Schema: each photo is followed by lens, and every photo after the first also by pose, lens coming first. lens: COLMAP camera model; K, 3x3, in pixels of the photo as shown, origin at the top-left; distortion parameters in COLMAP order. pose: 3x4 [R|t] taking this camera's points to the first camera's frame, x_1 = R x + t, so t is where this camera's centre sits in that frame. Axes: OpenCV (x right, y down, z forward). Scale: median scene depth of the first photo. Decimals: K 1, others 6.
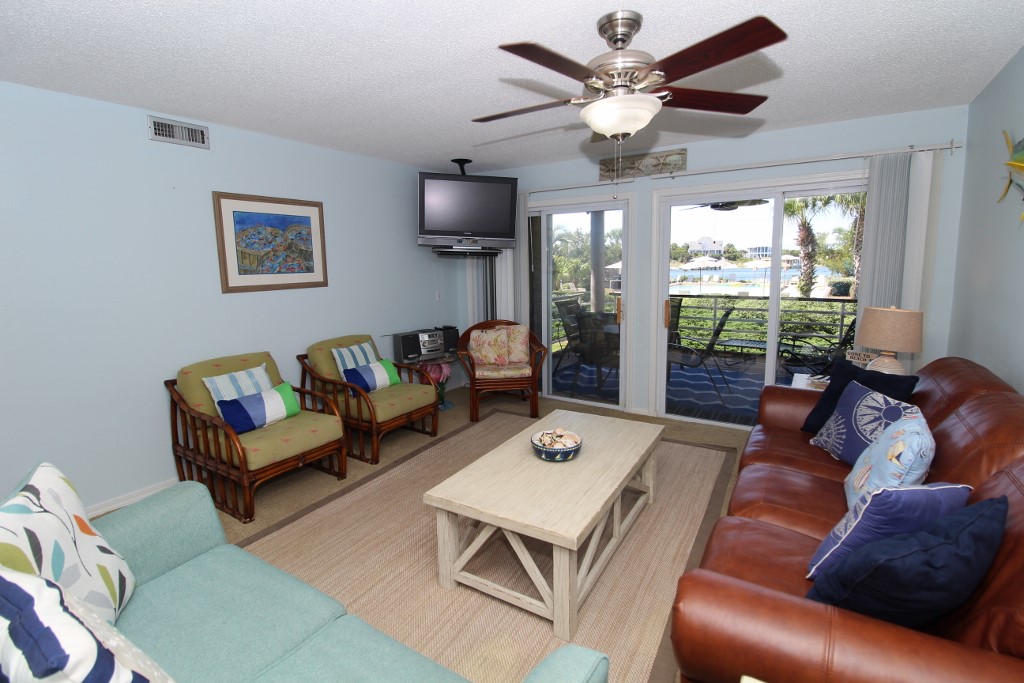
lens RADIAL K [[477.2, 0, 507.7], [0, 477.2, 338.0], [0, 0, 1]] dist [-0.005141, -0.001019]
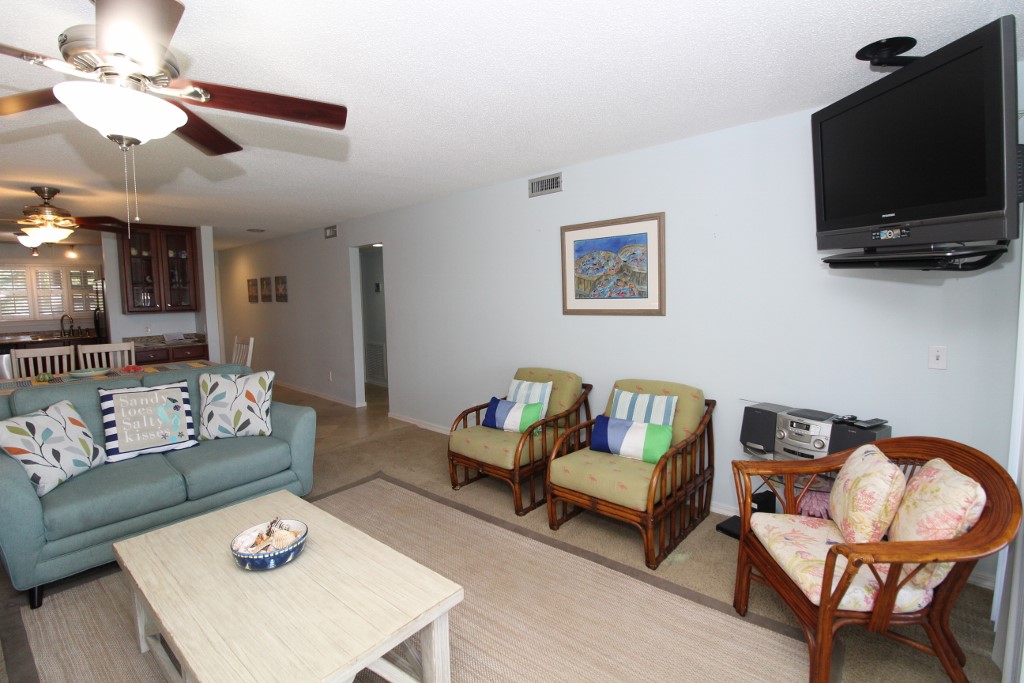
lens RADIAL K [[477.2, 0, 512.6], [0, 477.2, 334.6], [0, 0, 1]] dist [-0.005141, -0.001019]
pose [[-0.162886, 0.101958, -0.981363, 0.503756], [-0.133868, 0.983165, 0.124364, -0.159902], [0.977521, 0.151630, -0.146495, 0.977788]]
